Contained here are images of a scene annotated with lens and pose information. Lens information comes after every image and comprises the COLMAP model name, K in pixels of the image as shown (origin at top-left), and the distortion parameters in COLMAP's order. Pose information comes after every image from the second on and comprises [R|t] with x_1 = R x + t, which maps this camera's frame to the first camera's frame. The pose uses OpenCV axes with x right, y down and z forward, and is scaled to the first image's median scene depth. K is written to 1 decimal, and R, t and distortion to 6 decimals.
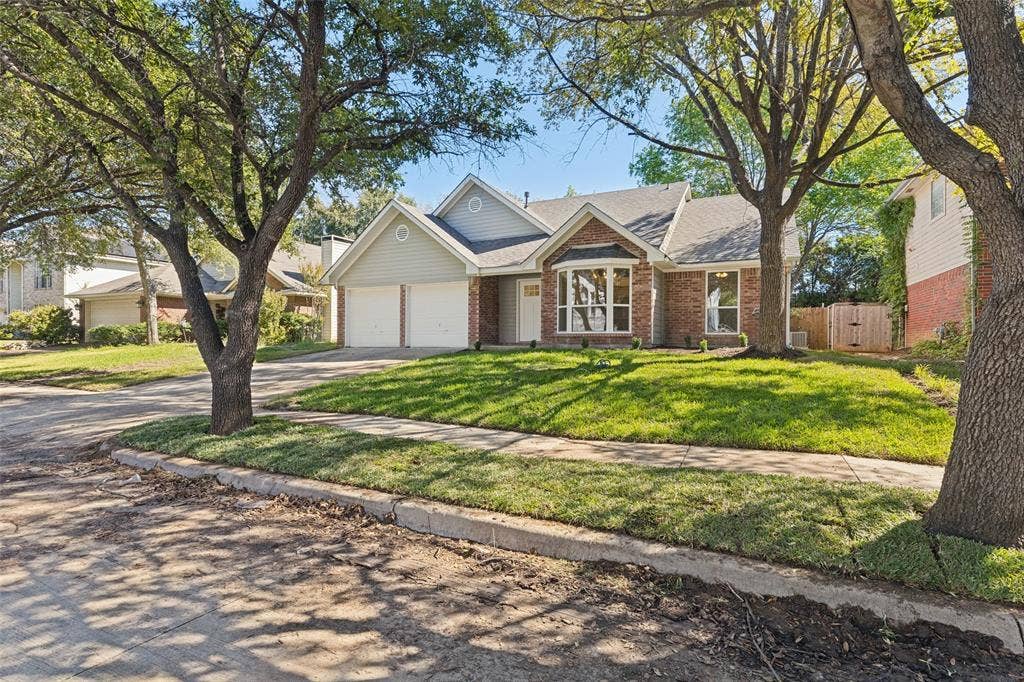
lens RADIAL K [[484.7, 0, 516.8], [0, 484.7, 343.5], [0, 0, 1]] dist [0.002360, -0.000030]
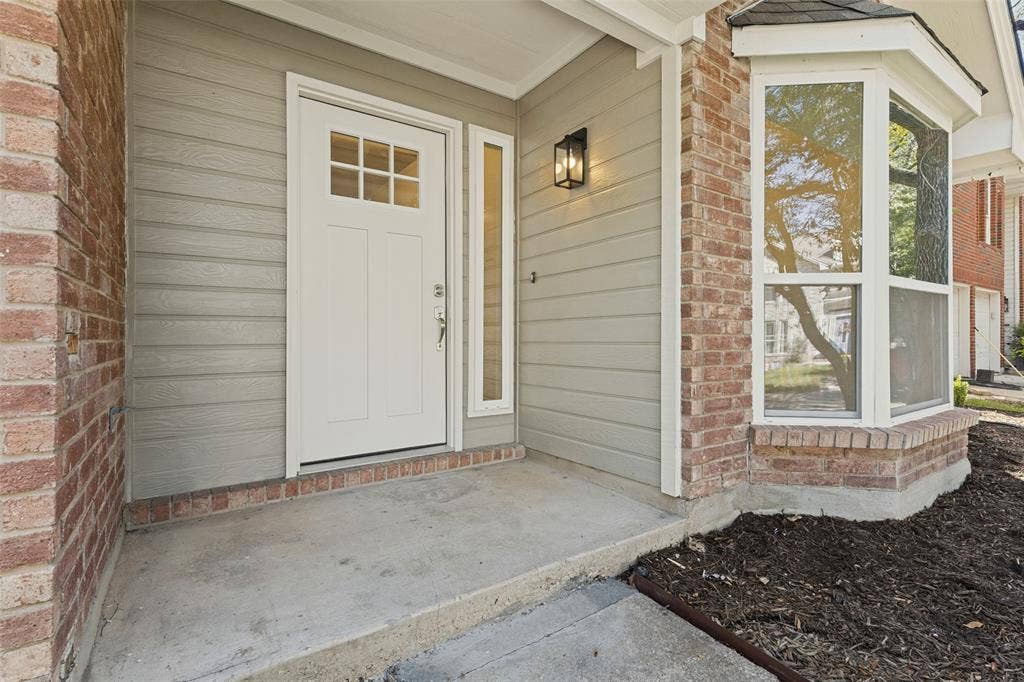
lens RADIAL K [[484.7, 0, 516.8], [0, 484.7, 343.5], [0, 0, 1]] dist [0.002360, -0.000030]
pose [[0.497927, -0.011003, 0.867149, -0.107236], [0.001140, 0.999927, 0.012033, -0.049418], [-0.867218, -0.005003, 0.497903, 0.920355]]
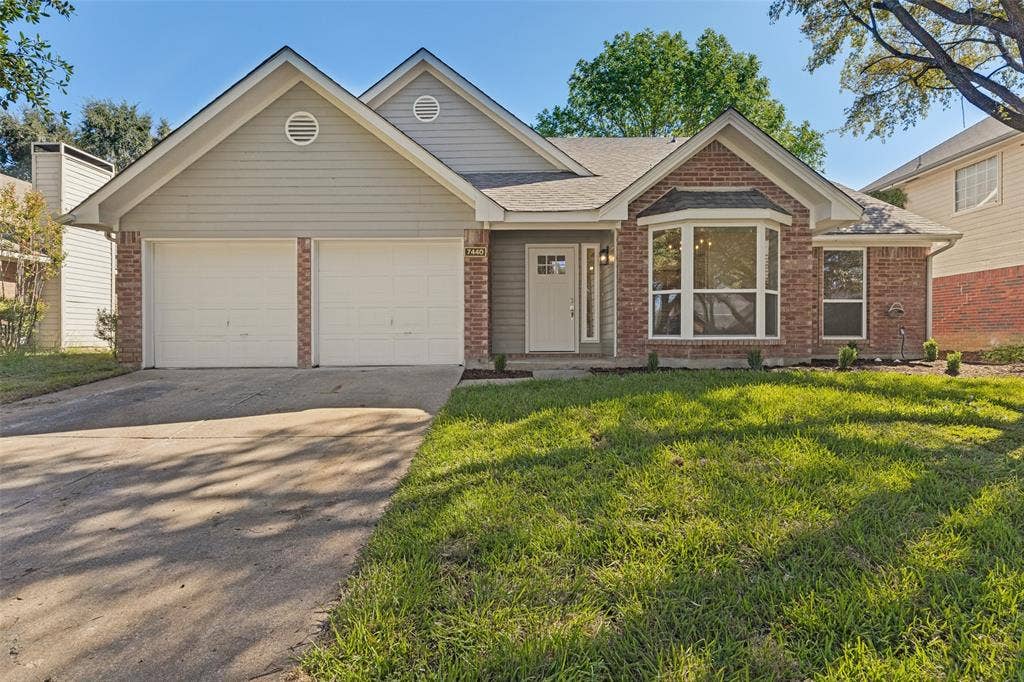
lens RADIAL K [[484.7, 0, 516.8], [0, 484.7, 343.5], [0, 0, 1]] dist [0.002360, -0.000030]
pose [[0.897635, -0.011197, 0.440597, -0.284207], [0.007275, 0.999917, 0.010589, -0.021117], [-0.440680, -0.006300, 0.897642, 0.521252]]
